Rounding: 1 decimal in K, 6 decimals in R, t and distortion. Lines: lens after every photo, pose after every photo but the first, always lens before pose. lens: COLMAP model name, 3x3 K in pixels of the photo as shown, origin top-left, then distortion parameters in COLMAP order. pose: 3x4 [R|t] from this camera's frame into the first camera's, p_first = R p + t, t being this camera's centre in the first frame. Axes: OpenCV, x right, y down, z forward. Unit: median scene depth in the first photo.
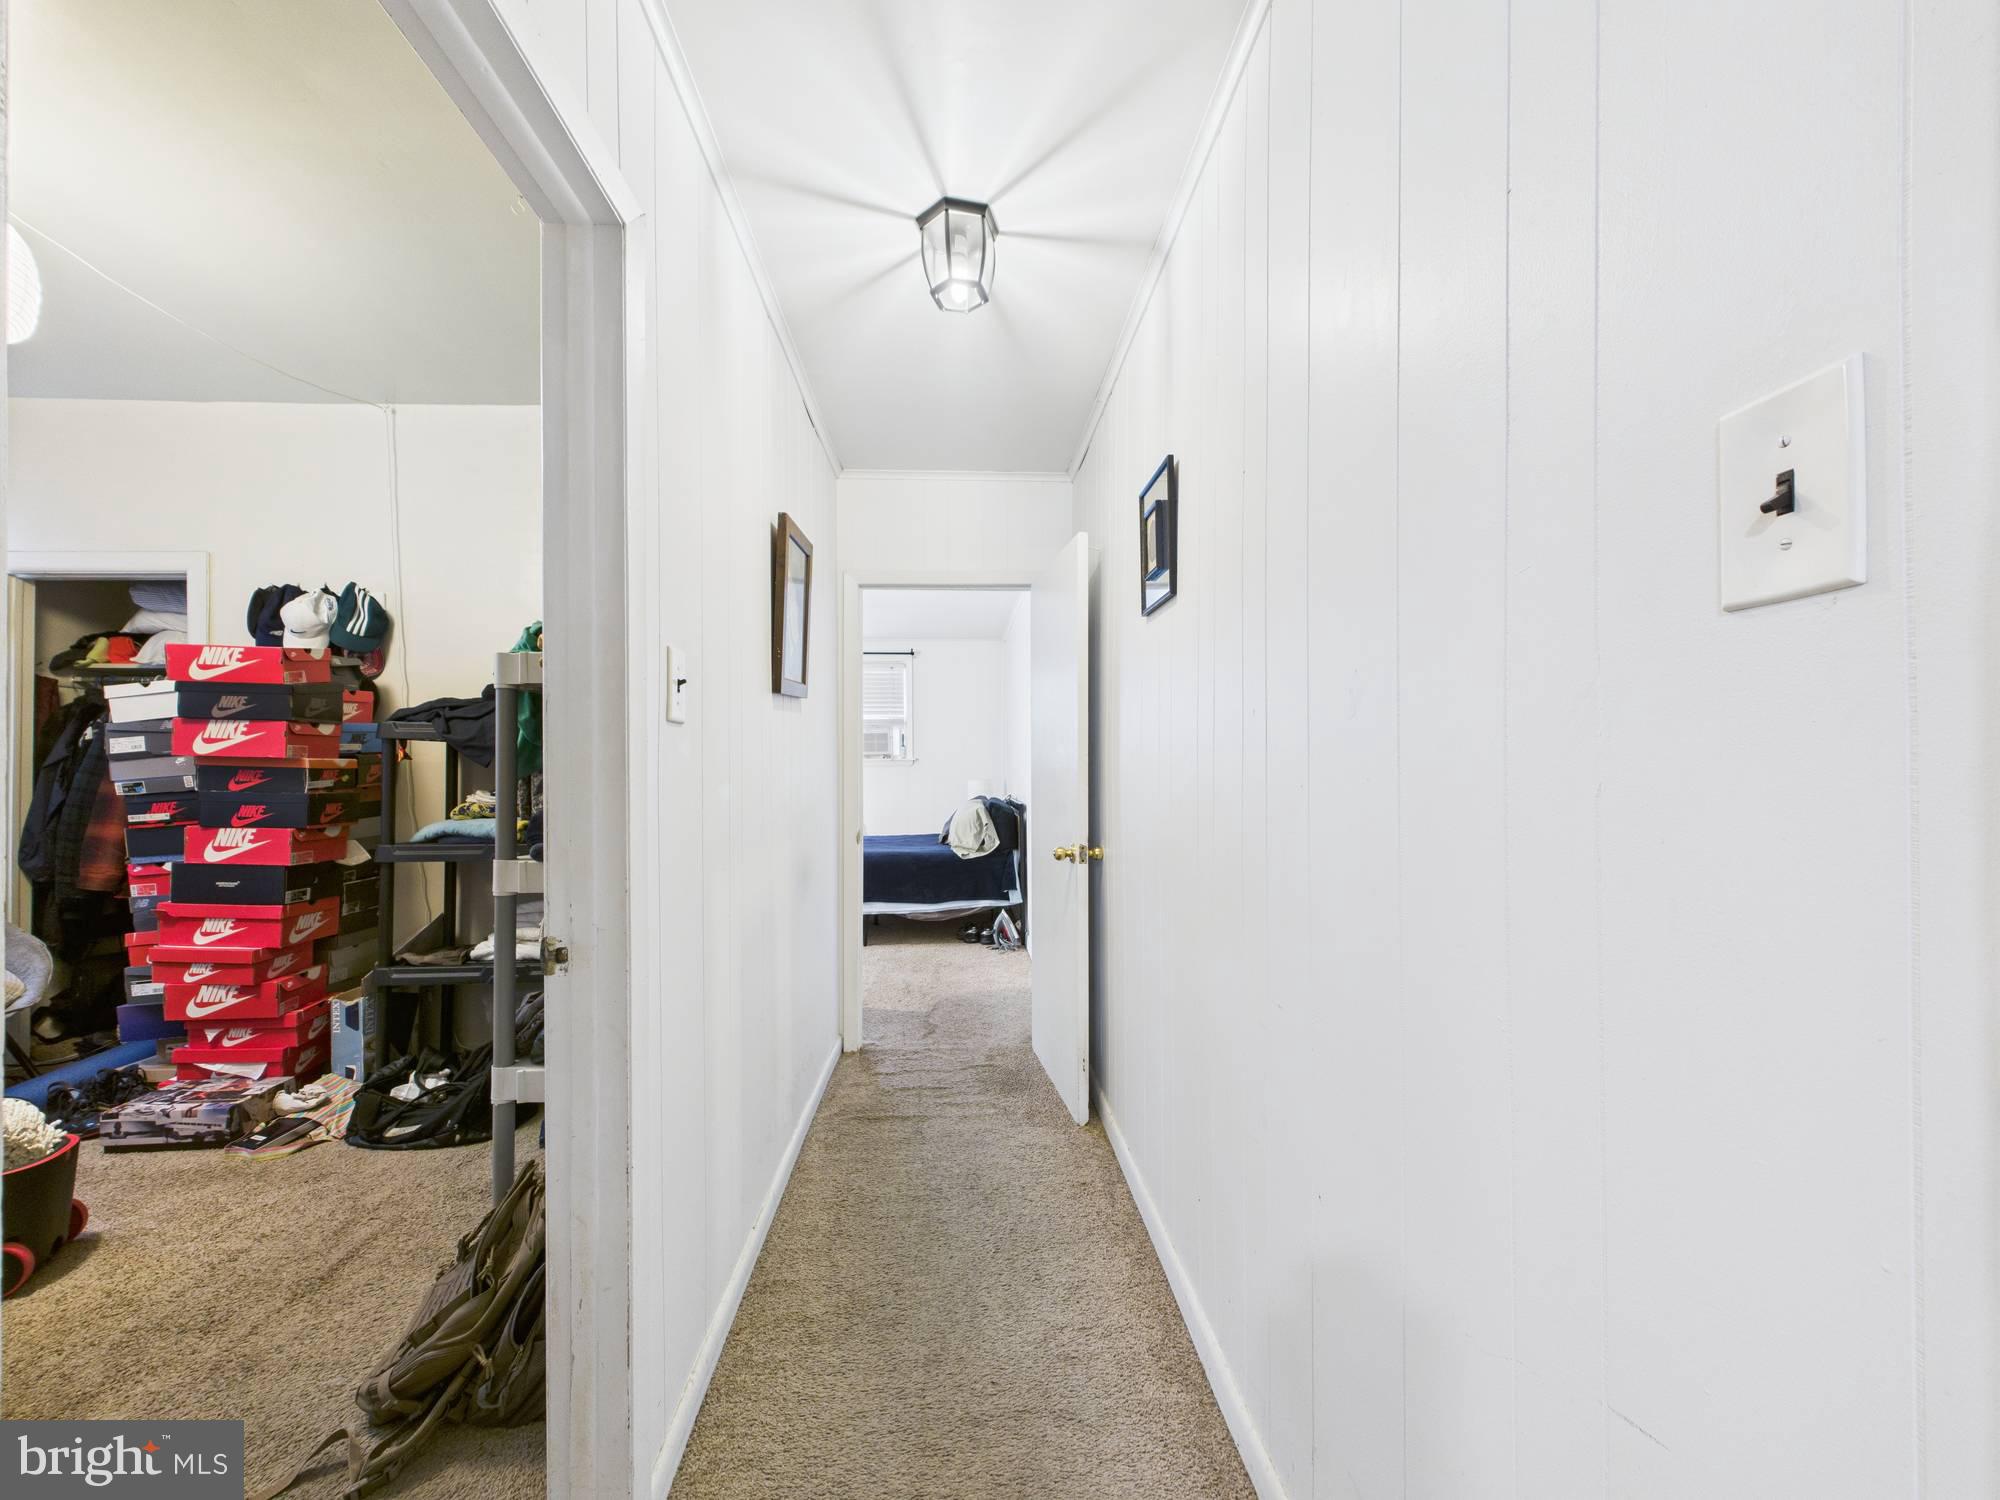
lens RADIAL K [[798.2, 0, 1000.0], [0, 798.2, 750.0], [0, 0, 1]] dist [-0.000263, 0.000260]
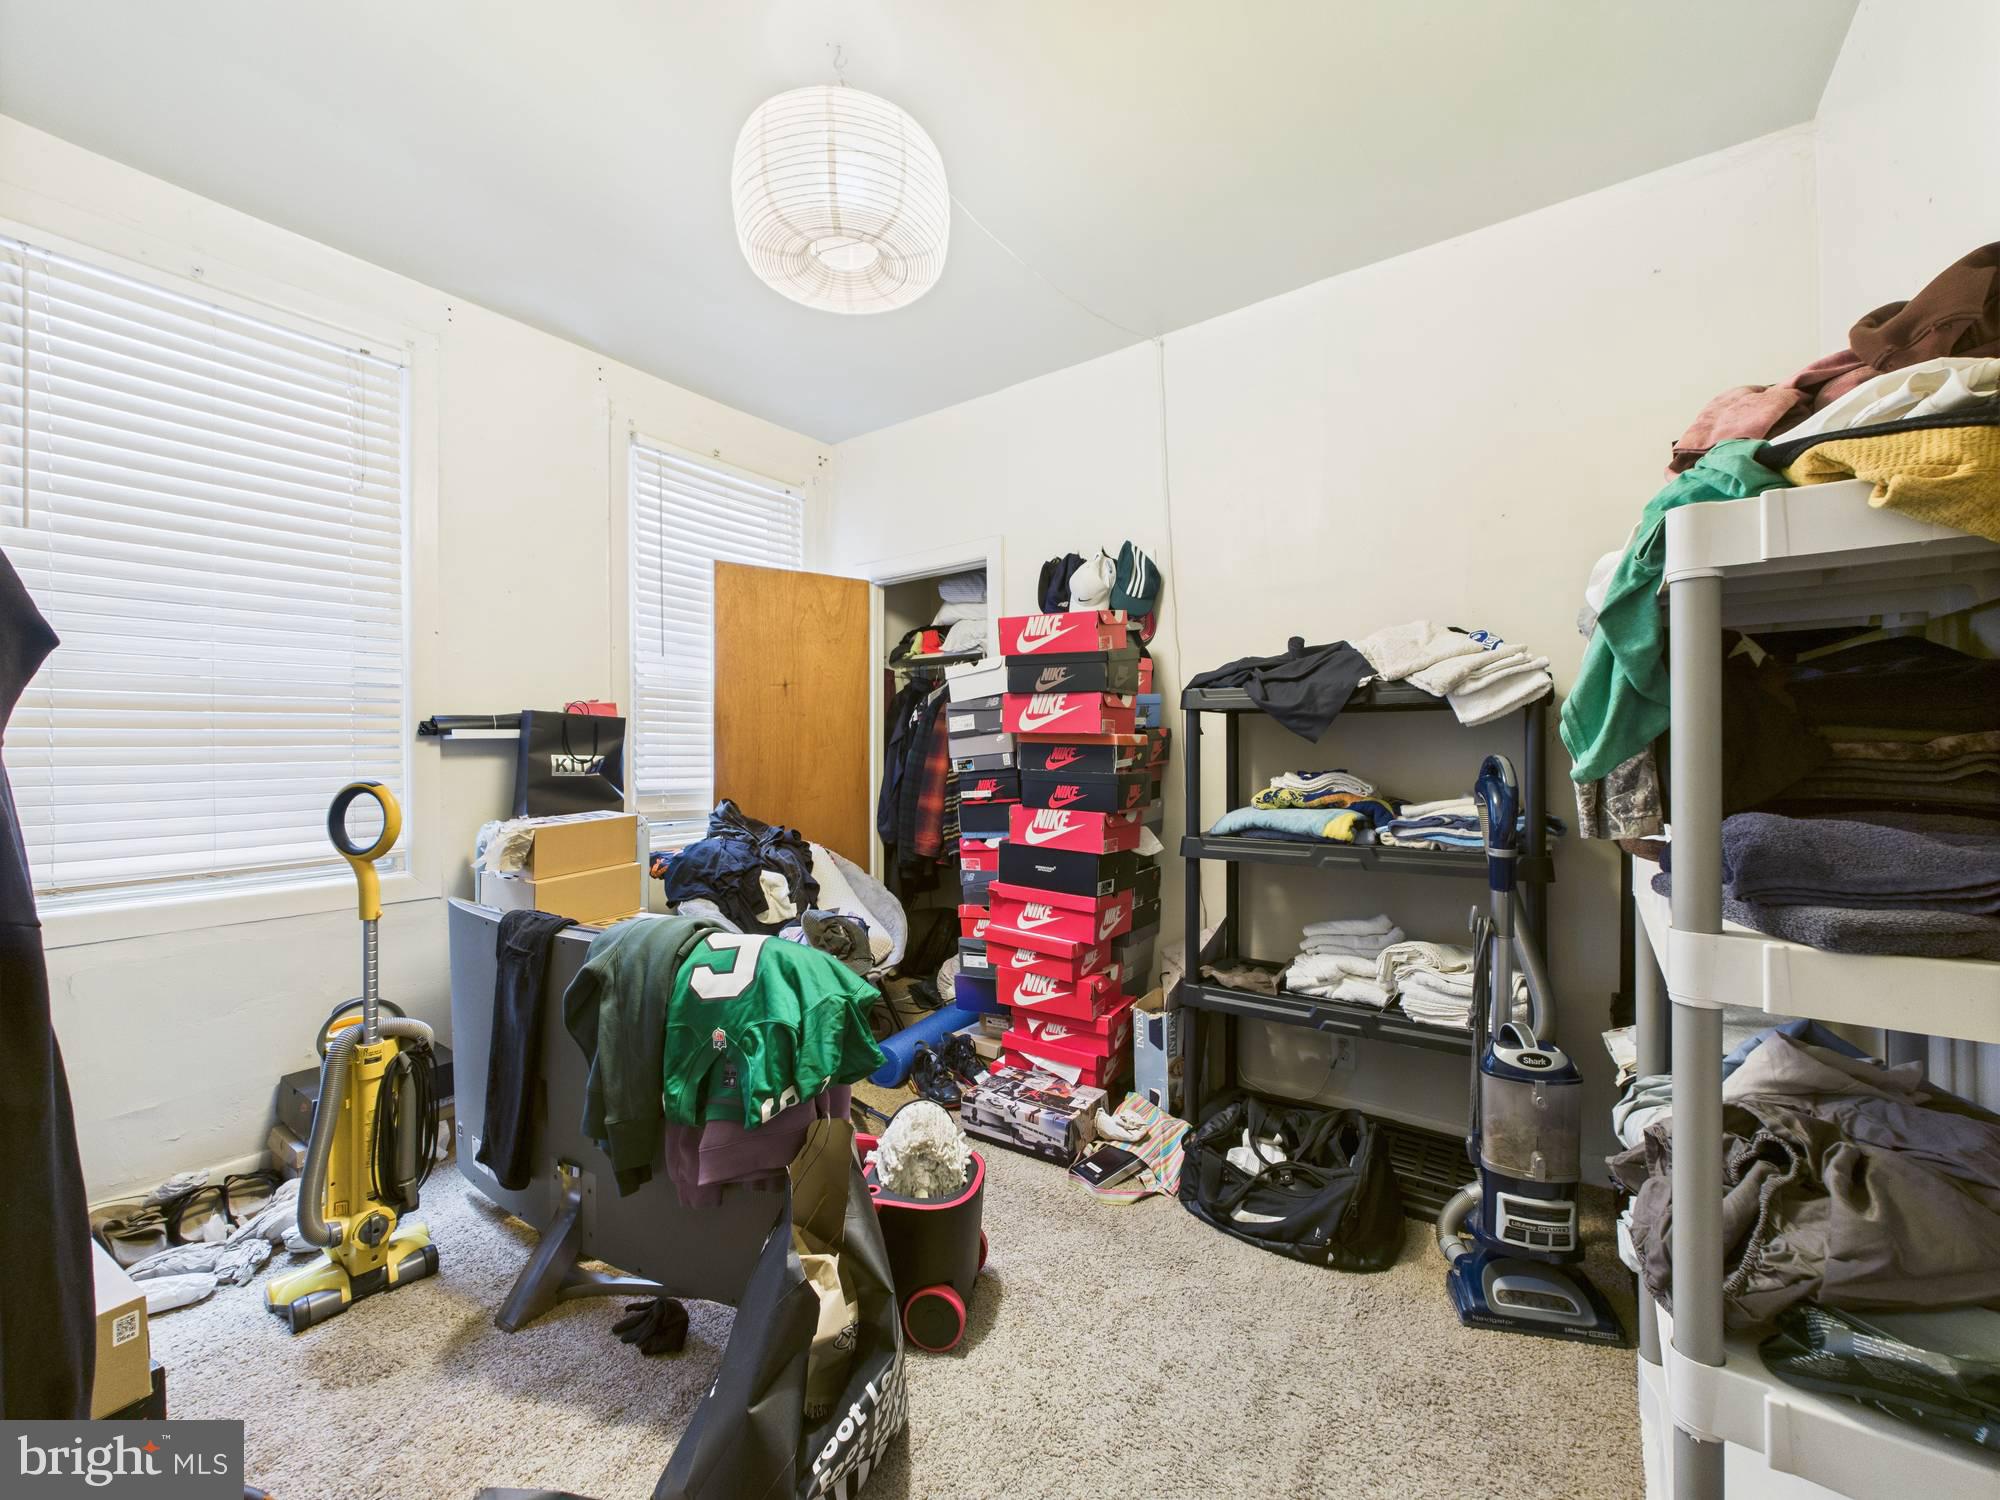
lens RADIAL K [[798.6, 0, 998.2], [0, 798.6, 706.8], [0, 0, 1]] dist [0.001501, 0.000065]
pose [[0.780178, -0.034335, -0.624615, -0.410973], [0.019155, 0.999336, -0.031008, 0.005194], [0.625264, 0.012227, 0.780317, 0.224249]]
